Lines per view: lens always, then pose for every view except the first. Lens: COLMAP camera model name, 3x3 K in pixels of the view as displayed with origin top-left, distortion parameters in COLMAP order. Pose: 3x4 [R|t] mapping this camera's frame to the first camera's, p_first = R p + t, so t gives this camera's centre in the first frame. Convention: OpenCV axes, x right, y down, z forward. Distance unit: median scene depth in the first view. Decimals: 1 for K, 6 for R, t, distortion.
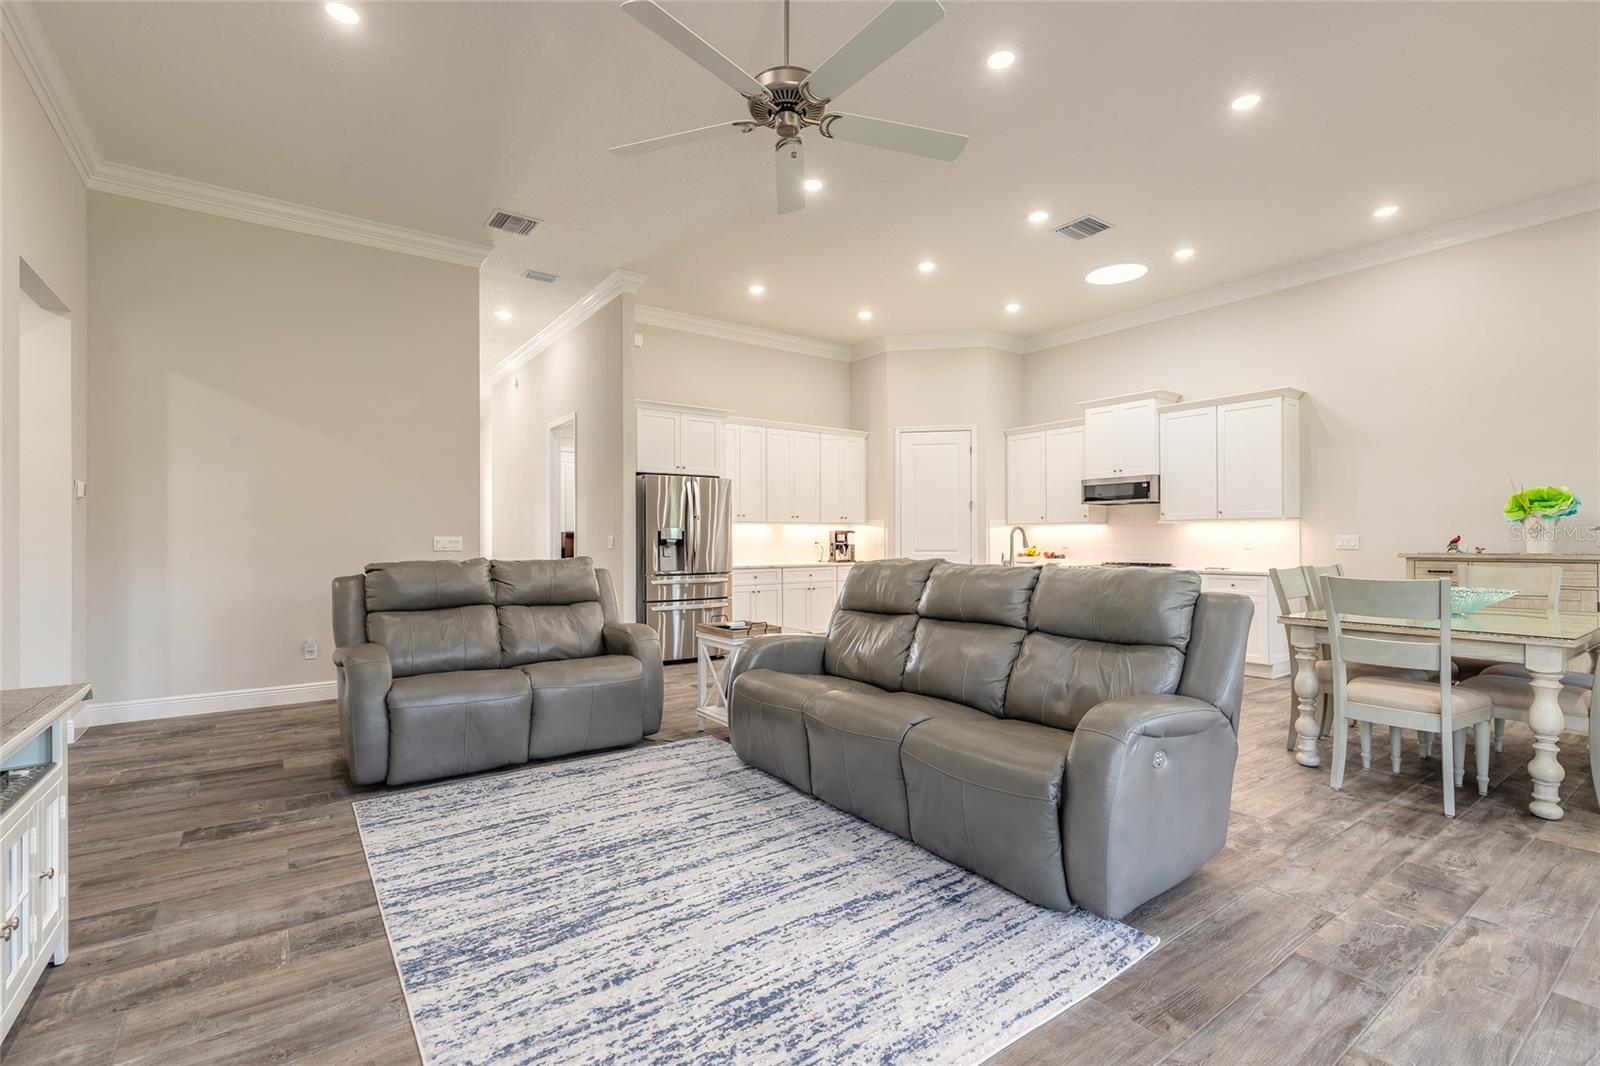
lens RADIAL K [[726.4, 0, 794.3], [0, 726.4, 536.0], [0, 0, 1]] dist [0.006186, -0.000342]
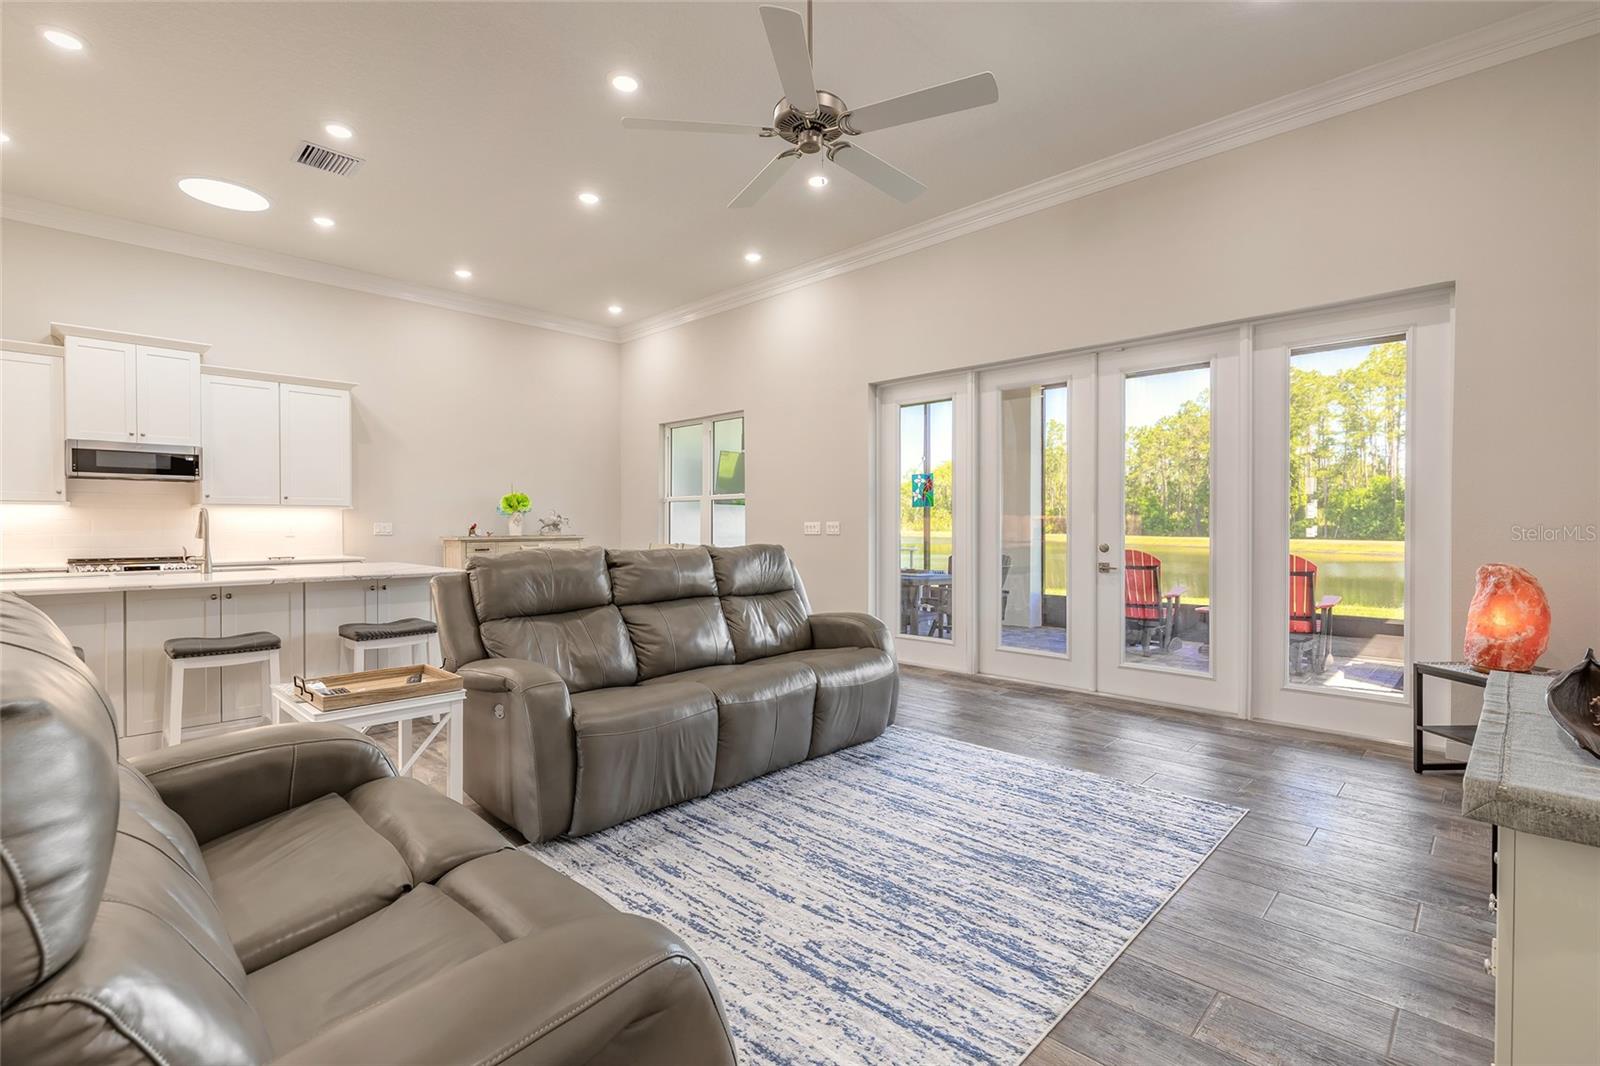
lens RADIAL K [[726.4, 0, 803.1], [0, 726.4, 528.6], [0, 0, 1]] dist [0.006186, -0.000342]
pose [[-0.185055, -0.002676, 0.982724, -1.126543], [-0.002749, 0.999994, 0.002206, 0.007185], [-0.982724, -0.002293, -0.185061, 1.271618]]
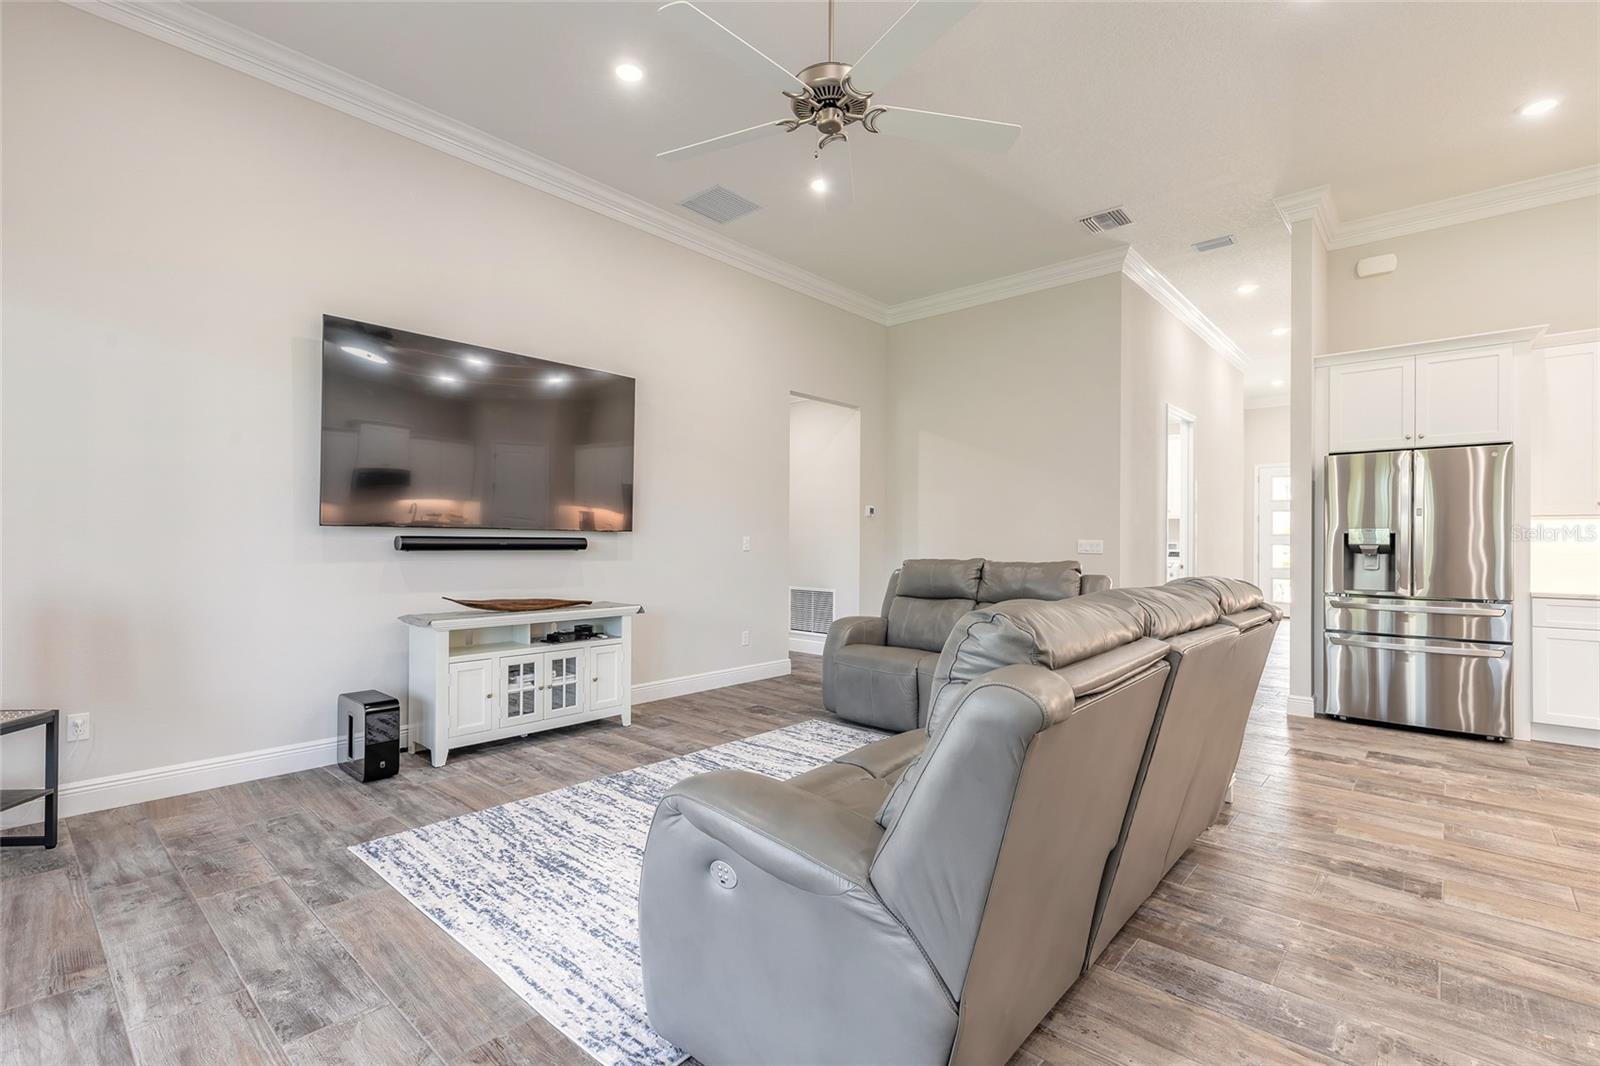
lens RADIAL K [[726.4, 0, 791.6], [0, 726.4, 538.0], [0, 0, 1]] dist [0.006186, -0.000342]
pose [[0.205321, 0.000163, -0.978695, 0.991610], [-0.003899, 0.999992, -0.000651, 0.000527], [0.978687, 0.003950, 0.205320, 0.788561]]
